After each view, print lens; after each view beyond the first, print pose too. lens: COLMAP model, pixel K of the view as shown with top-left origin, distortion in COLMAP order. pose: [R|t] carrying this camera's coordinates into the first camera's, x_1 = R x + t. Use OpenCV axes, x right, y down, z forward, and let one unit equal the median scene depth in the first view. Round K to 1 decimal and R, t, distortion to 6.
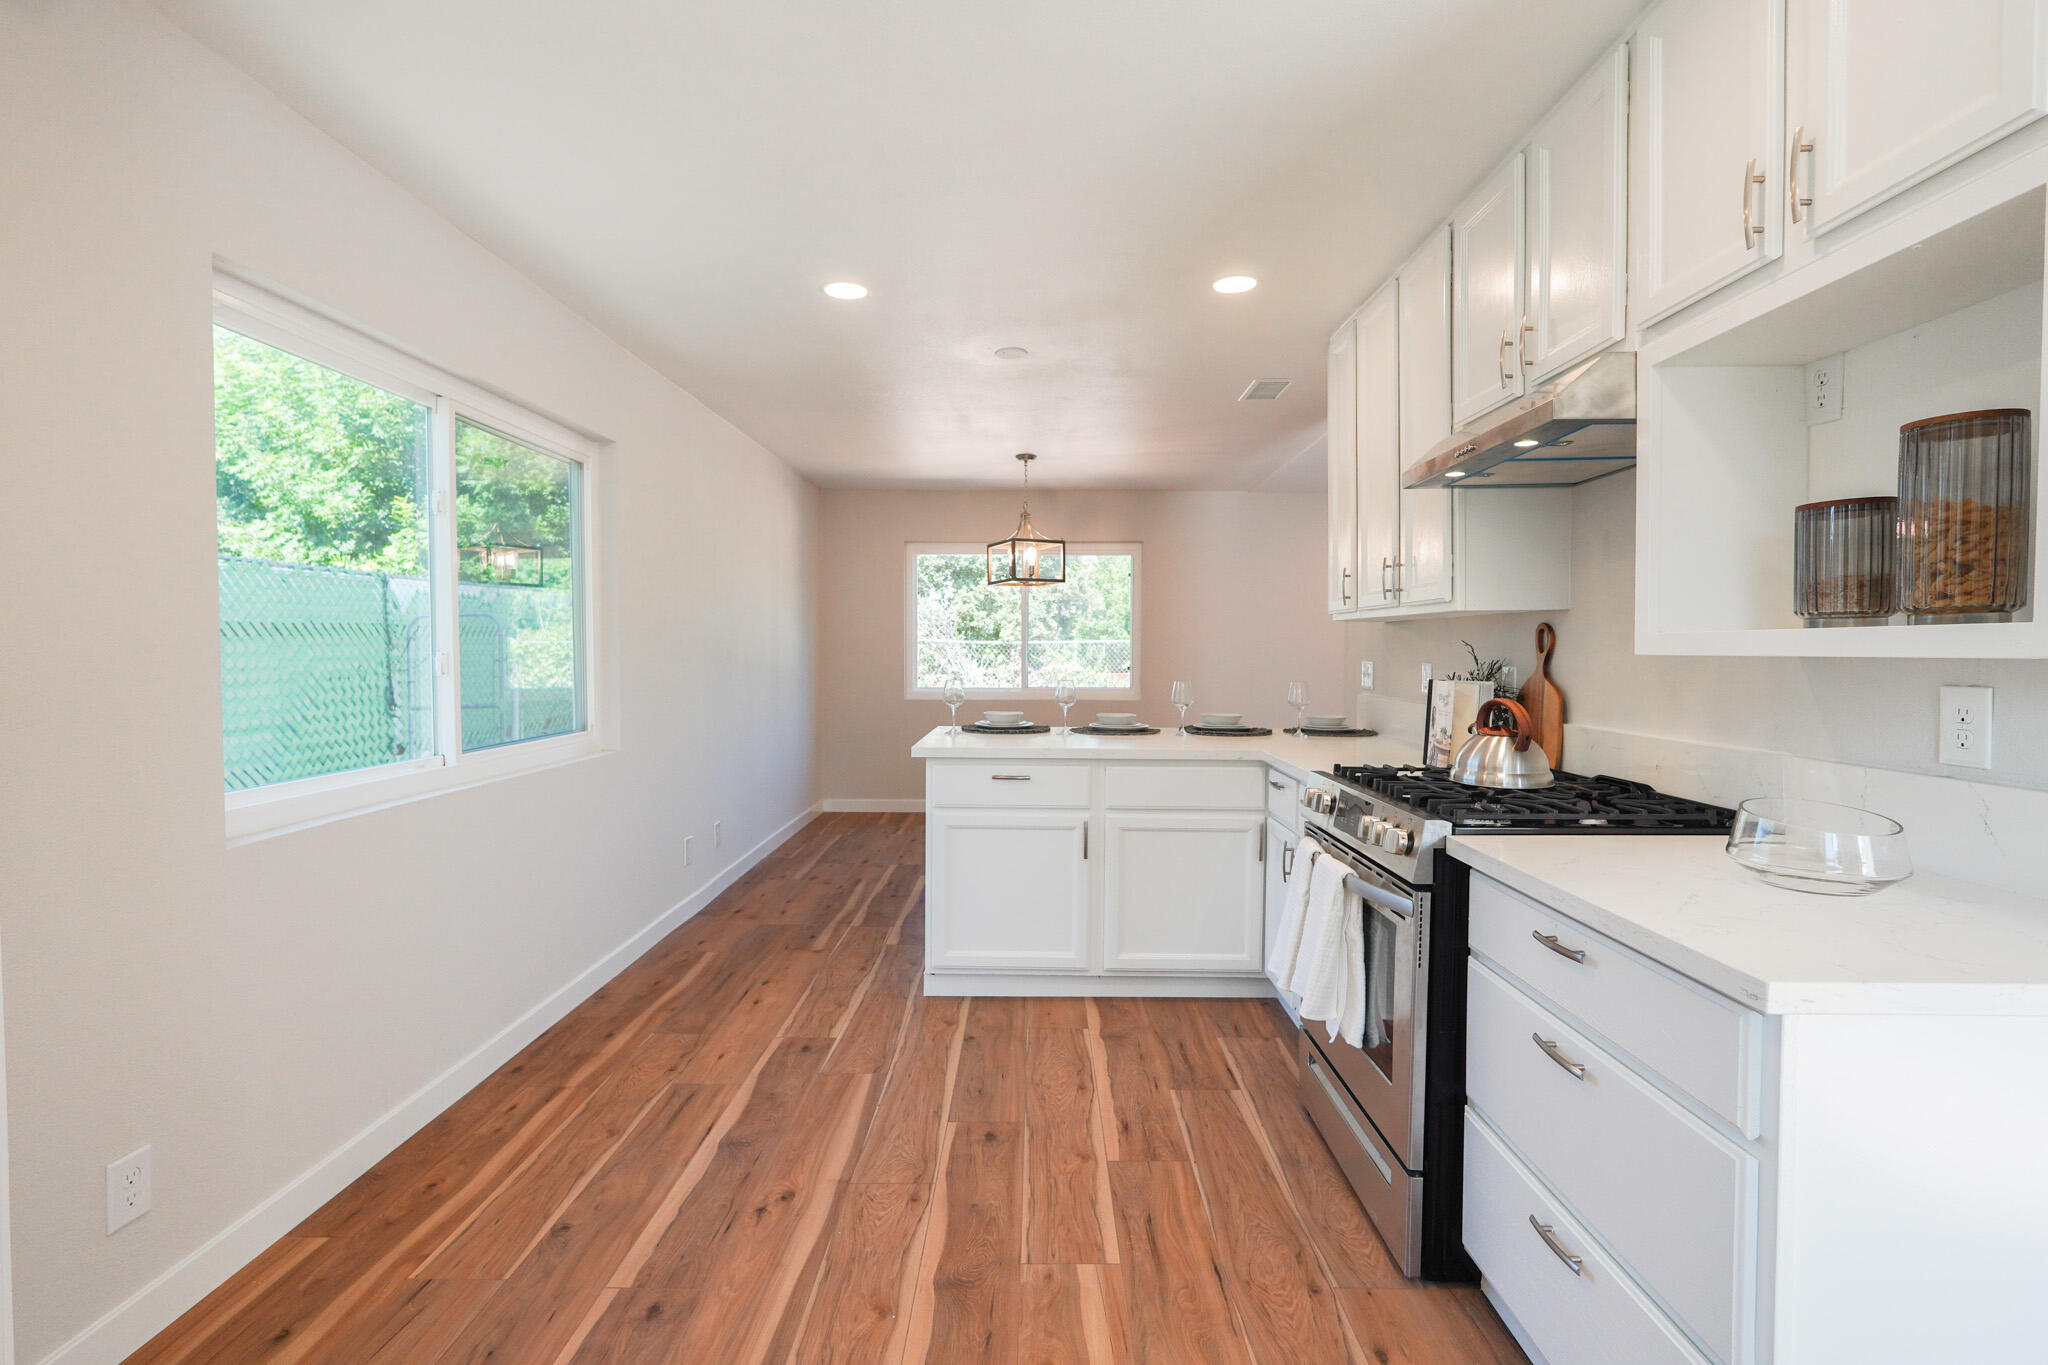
lens RADIAL K [[936.3, 0, 1022.9], [0, 936.3, 681.0], [0, 0, 1]] dist [-0.020527, 0.009958]
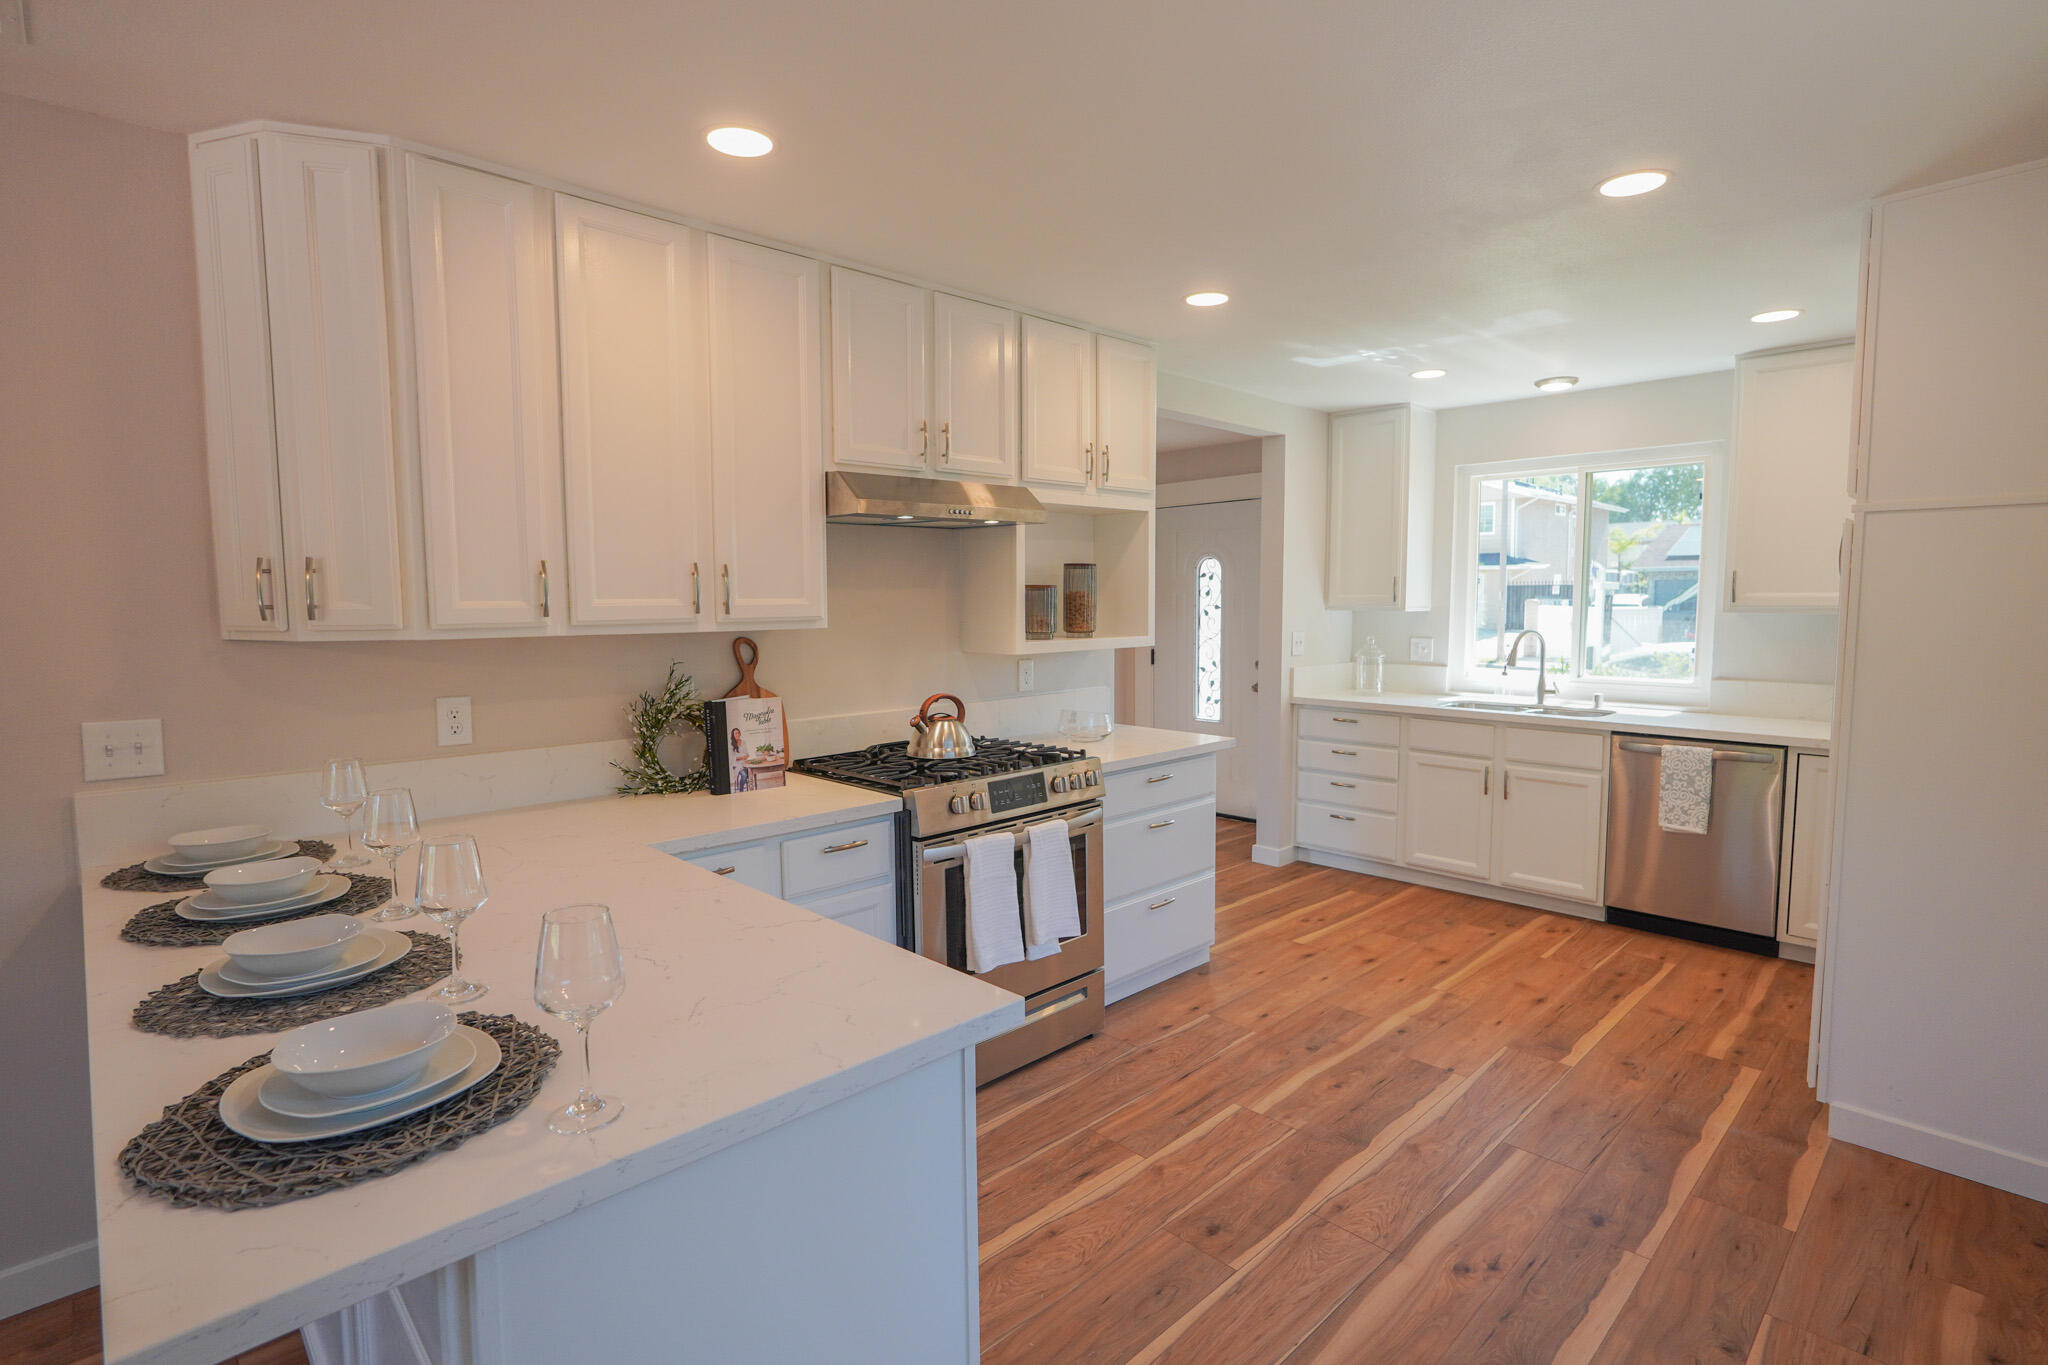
lens RADIAL K [[977.4, 0, 1024.0], [0, 977.4, 674.1], [0, 0, 1]] dist [-0.020022, 0.014850]
pose [[-0.695720, -0.054156, 0.716268, -0.537301], [0.032285, 0.993789, 0.106498, -0.143022], [-0.717587, 0.097218, -0.689650, 1.690100]]
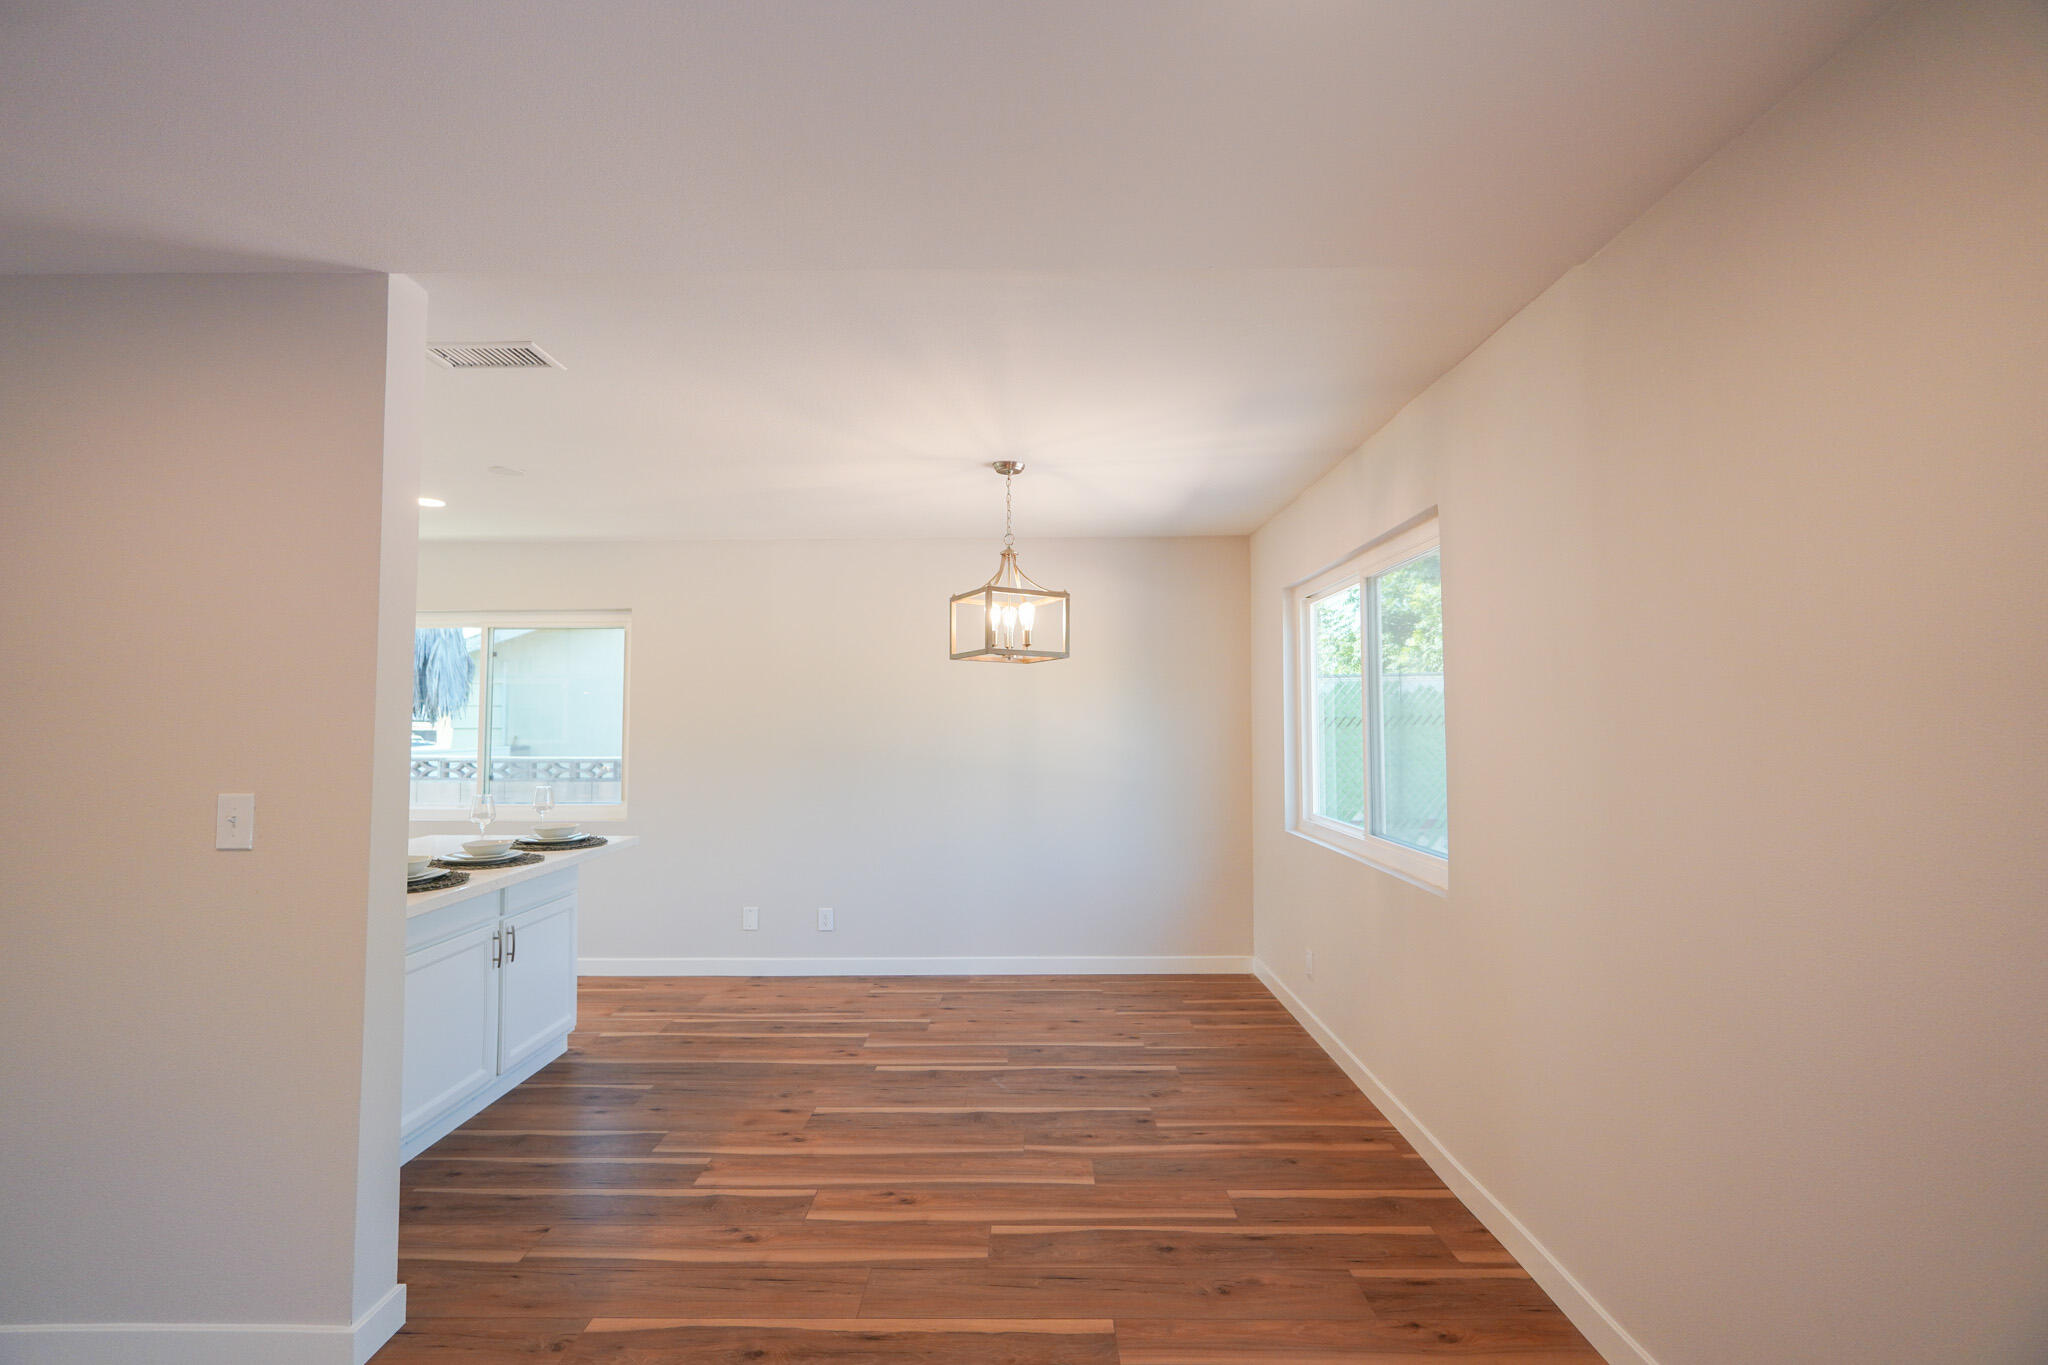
lens RADIAL K [[936.3, 0, 1022.9], [0, 936.3, 681.0], [0, 0, 1]] dist [-0.020527, 0.009958]
pose [[0.006263, -0.053776, -0.998533, 1.512765], [-0.031909, 0.998034, -0.053950, -0.121460], [0.999471, 0.032200, 0.004535, 2.368025]]
